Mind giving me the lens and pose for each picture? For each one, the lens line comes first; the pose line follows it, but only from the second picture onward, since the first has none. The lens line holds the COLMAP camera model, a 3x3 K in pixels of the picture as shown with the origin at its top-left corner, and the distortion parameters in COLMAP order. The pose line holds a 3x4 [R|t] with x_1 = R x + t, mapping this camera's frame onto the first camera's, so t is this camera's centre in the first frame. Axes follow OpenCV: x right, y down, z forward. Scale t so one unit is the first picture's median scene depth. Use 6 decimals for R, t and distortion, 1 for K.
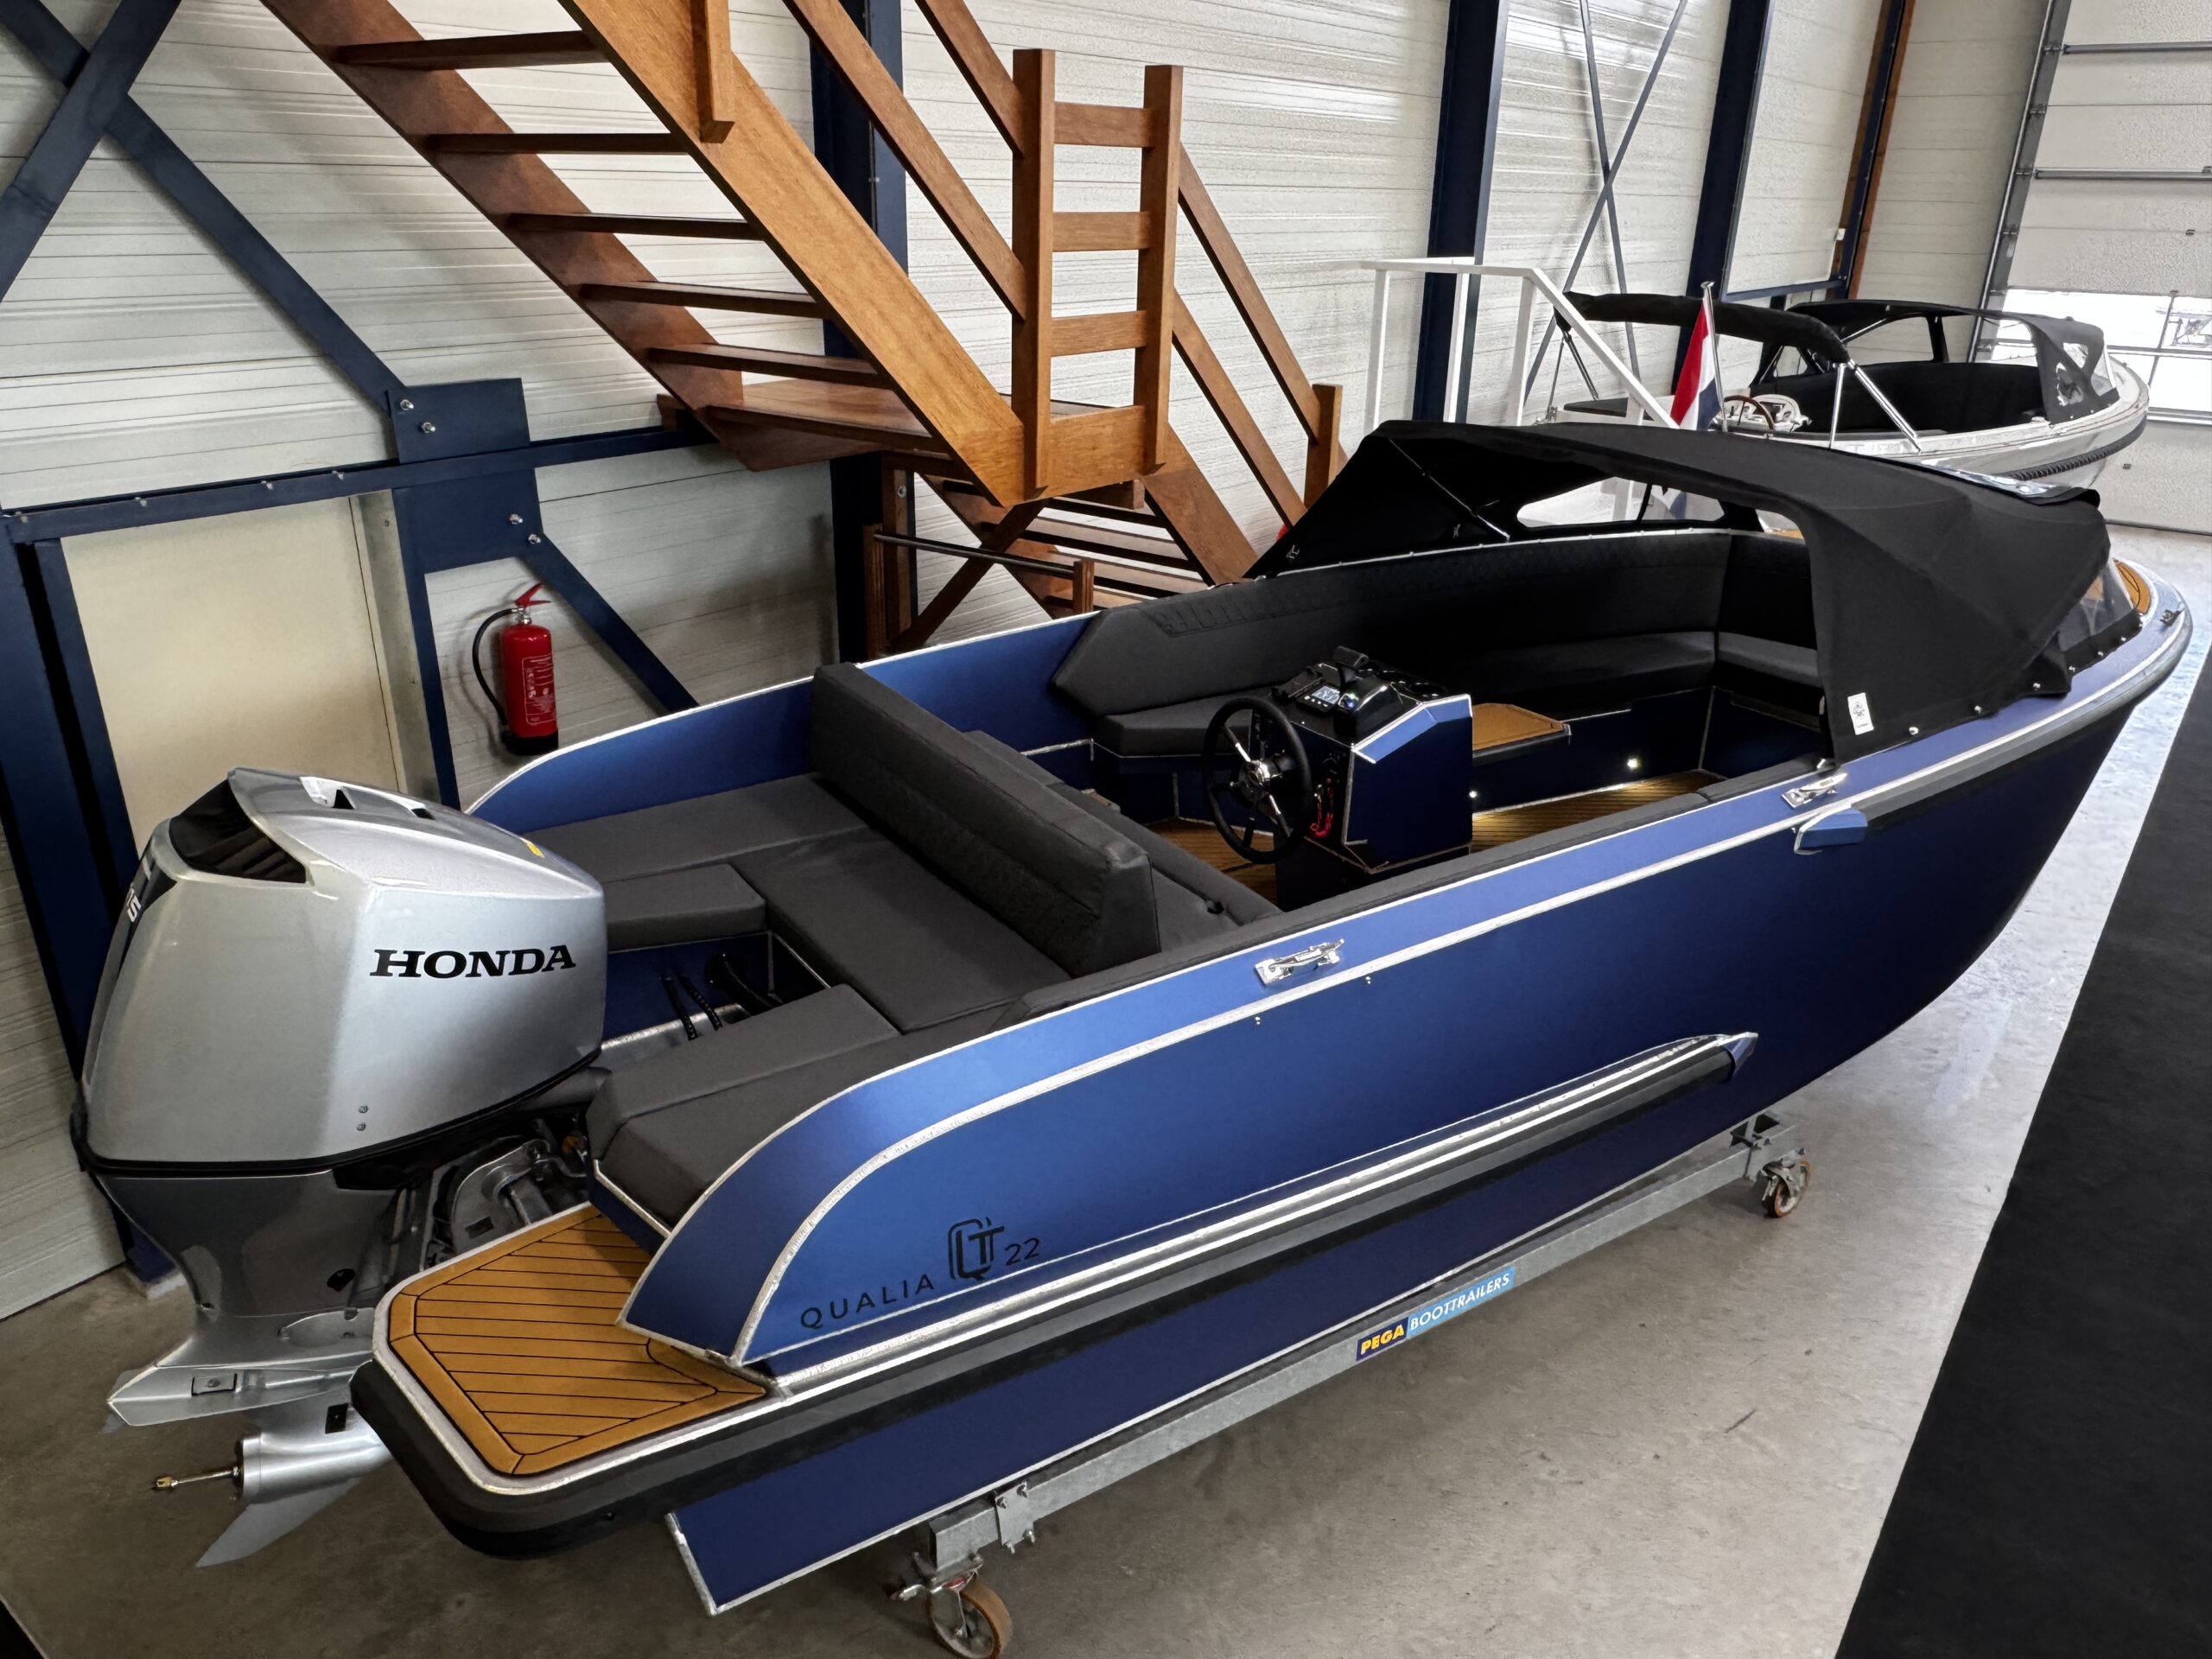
lens RADIAL K [[1552.8, 0, 1100.0], [0, 1552.8, 837.4], [0, 0, 1]] dist [-0.004129, 0.000278]
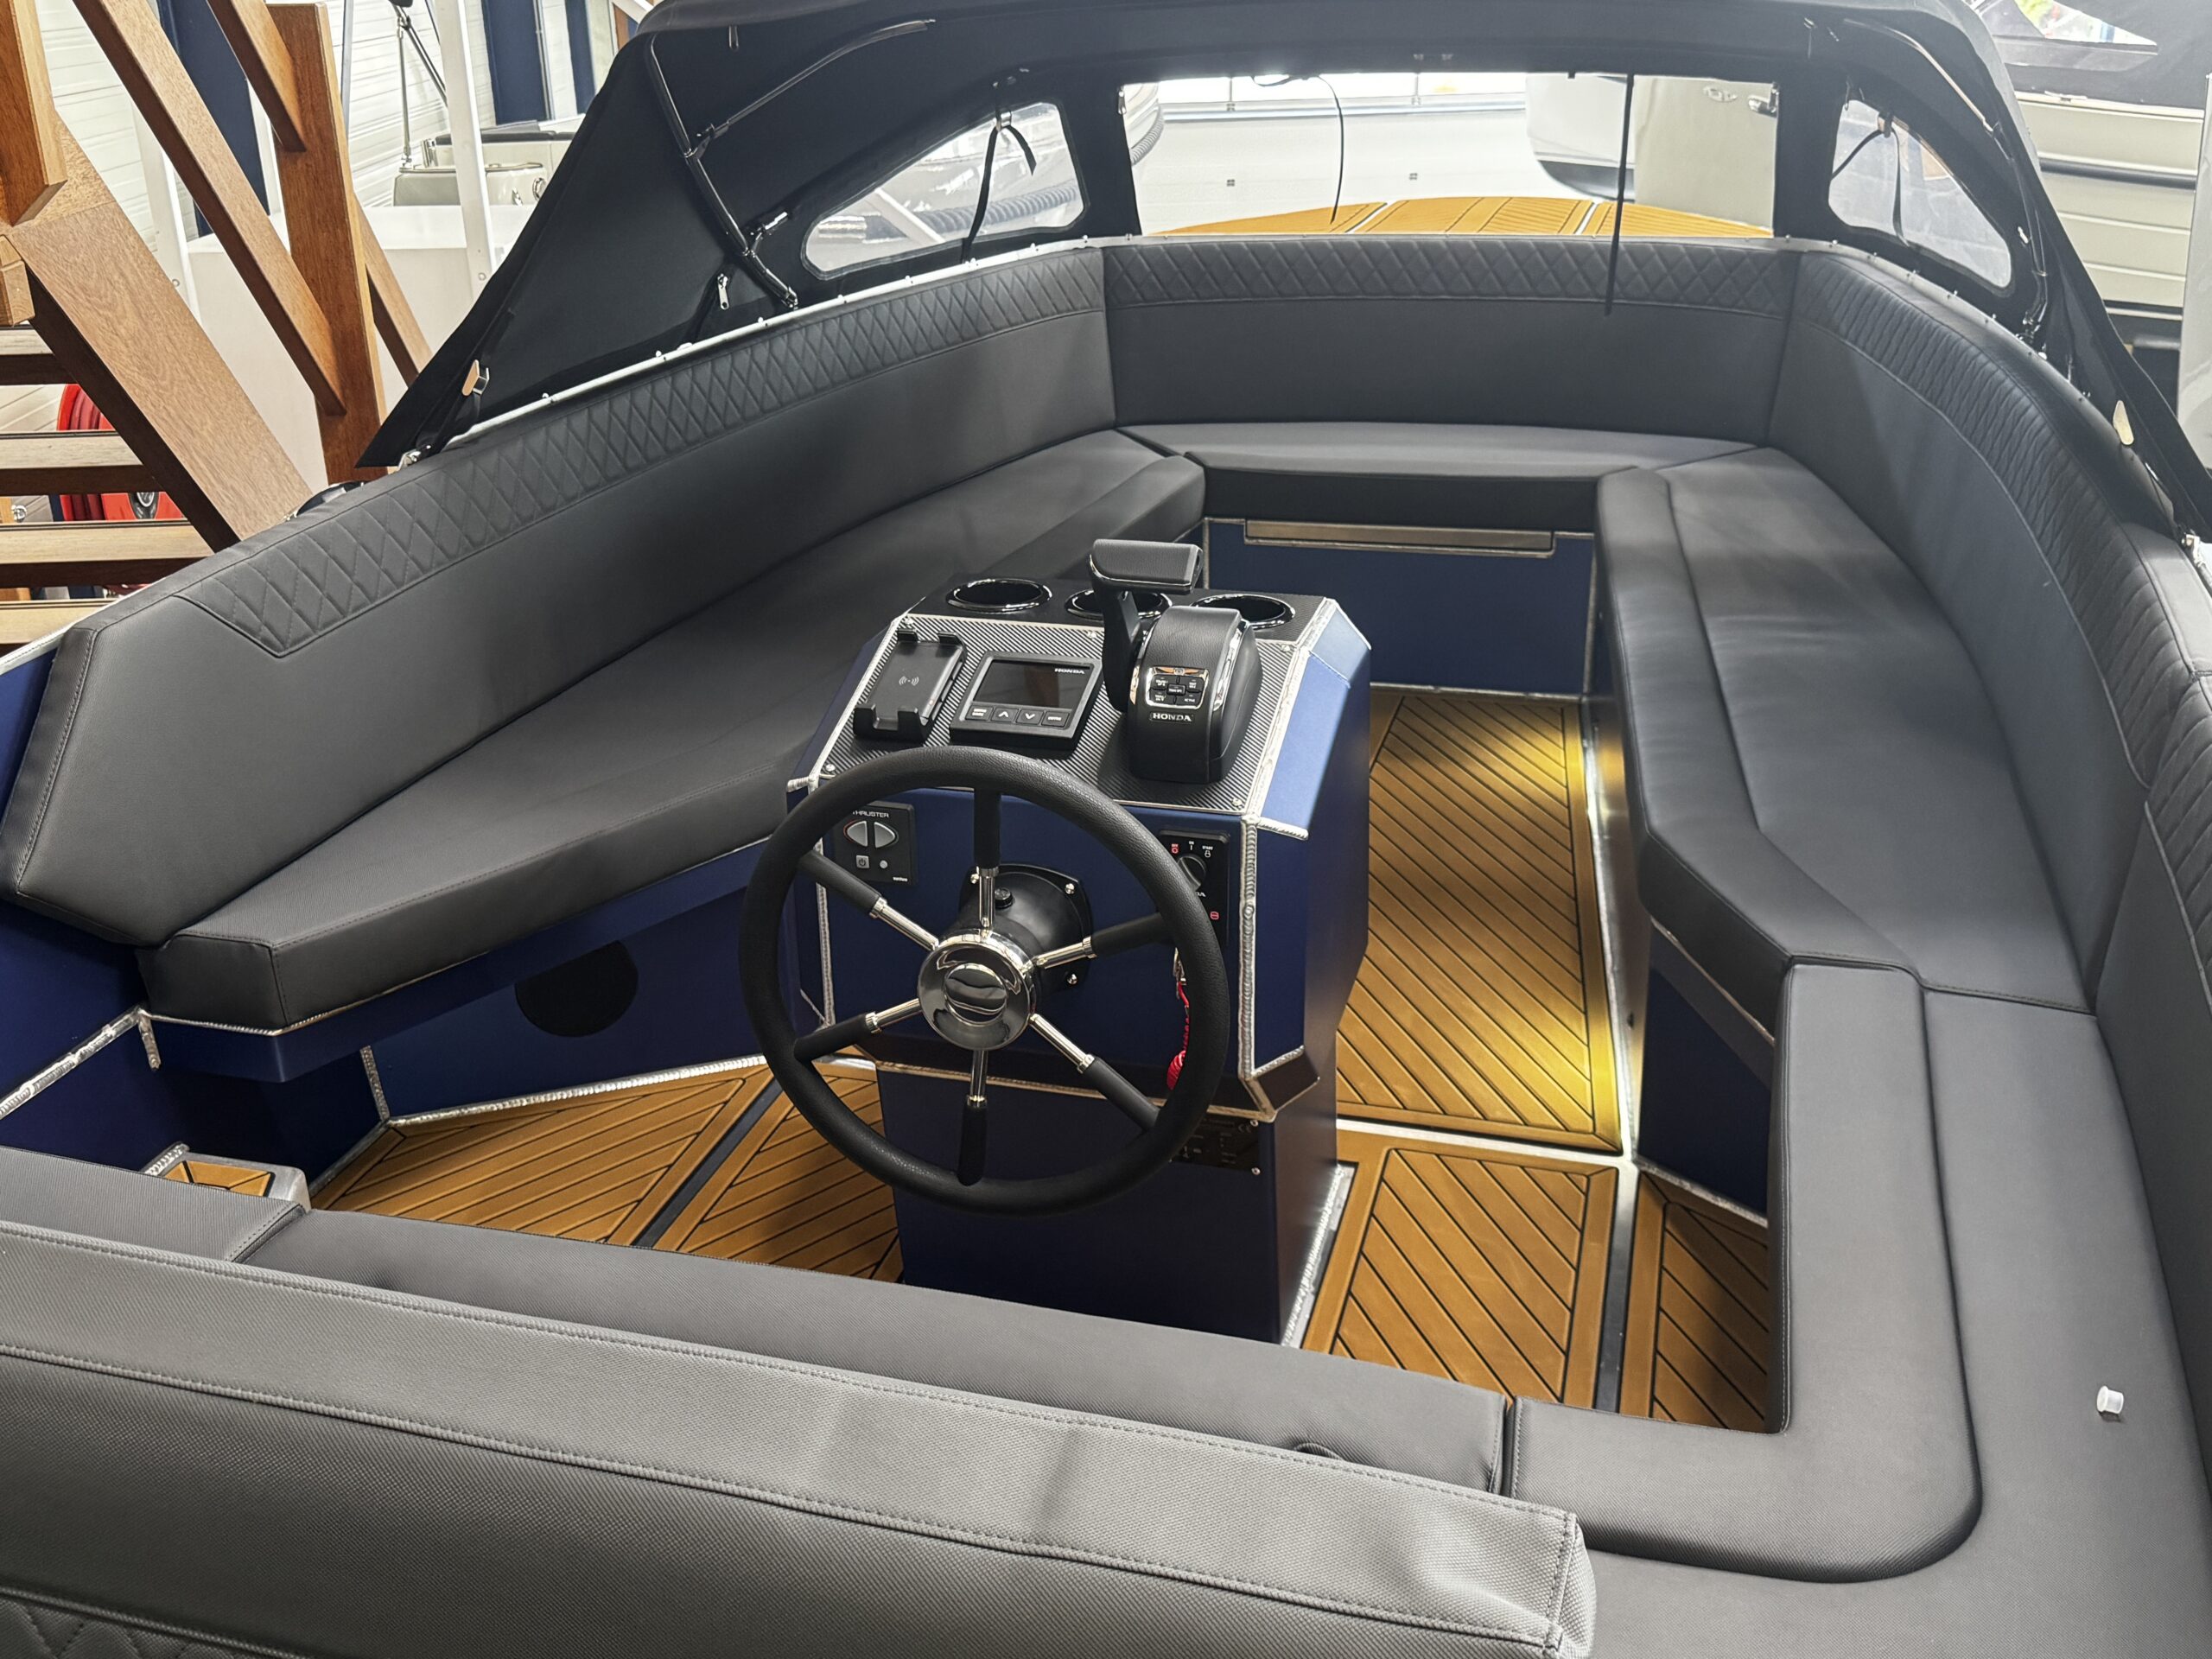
lens RADIAL K [[2065.3, 0, 1108.4], [0, 2065.3, 830.1], [0, 0, 1]] dist [0.202998, -0.438400]
pose [[0.750503, -0.287277, 0.595161, -0.118059], [0.285720, 0.953107, 0.099758, -0.093401], [-0.595911, 0.095180, 0.797390, 0.558846]]
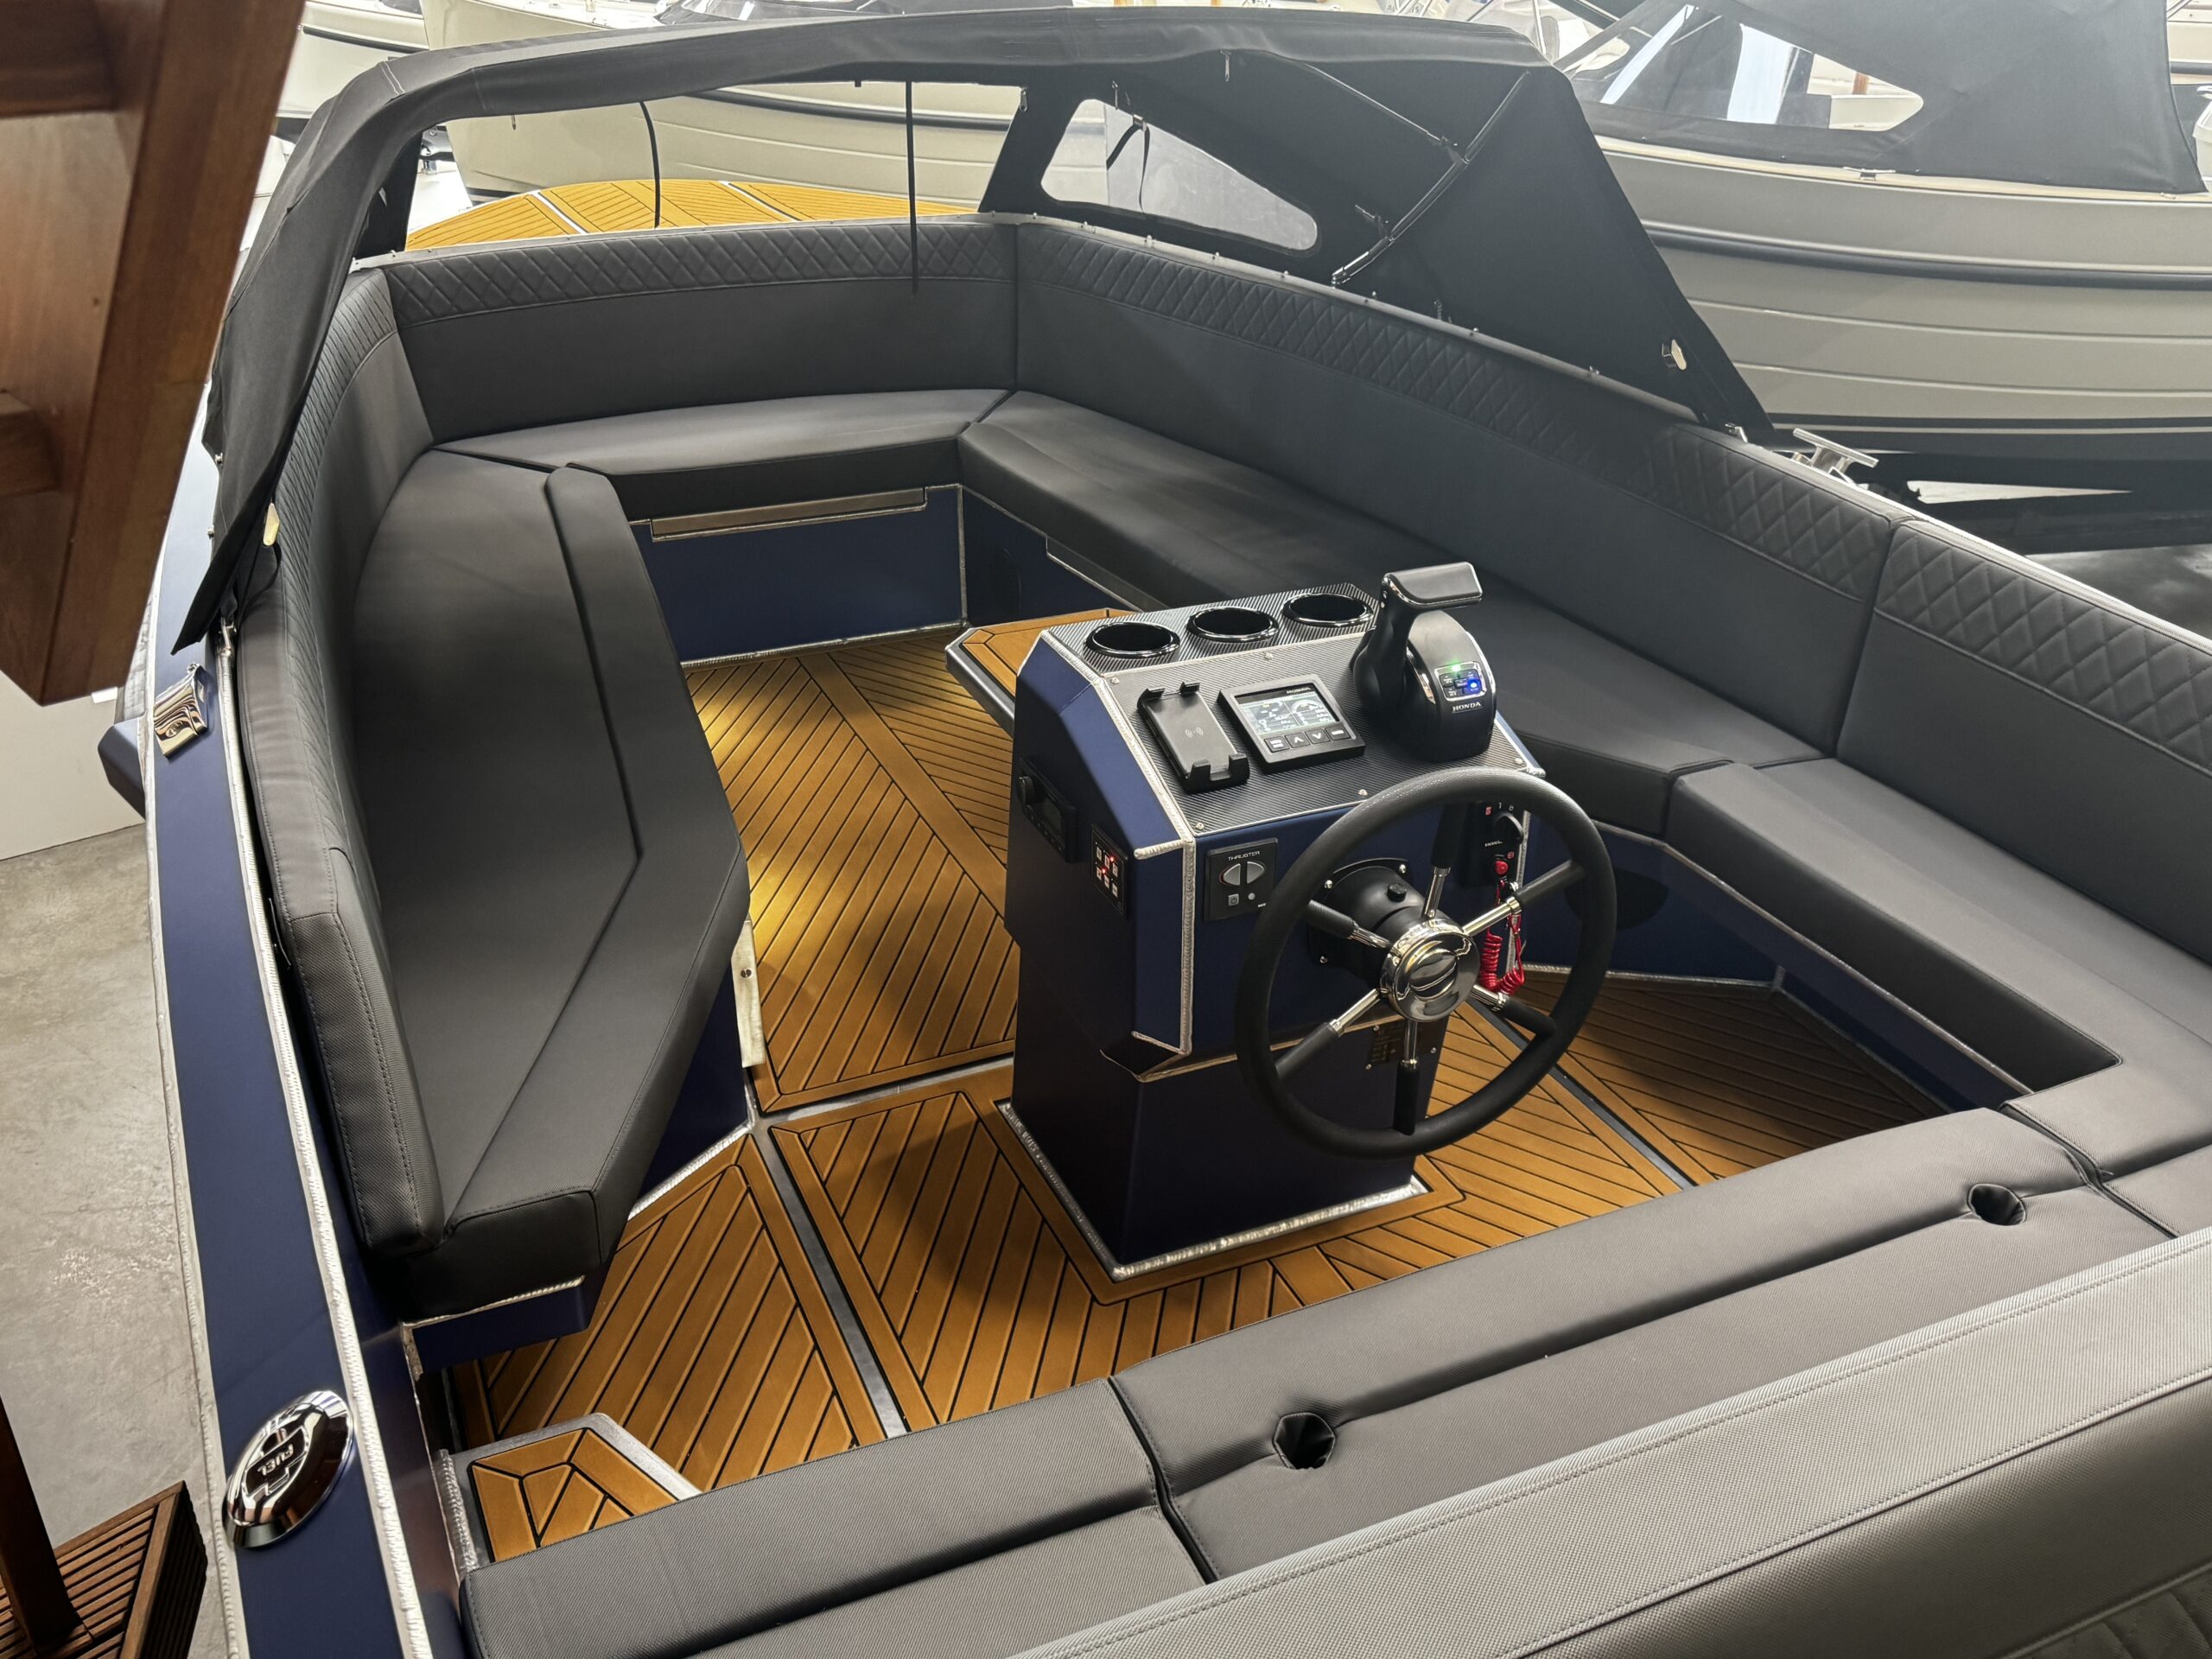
lens RADIAL K [[1838.6, 0, 1084.9], [0, 1838.6, 834.3], [0, 0, 1]] dist [0.155399, -0.302244]
pose [[0.163012, -0.470472, 0.867227, -0.264827], [0.380590, 0.840939, 0.384671, -0.244761], [-0.910263, 0.267352, 0.316140, 0.822703]]
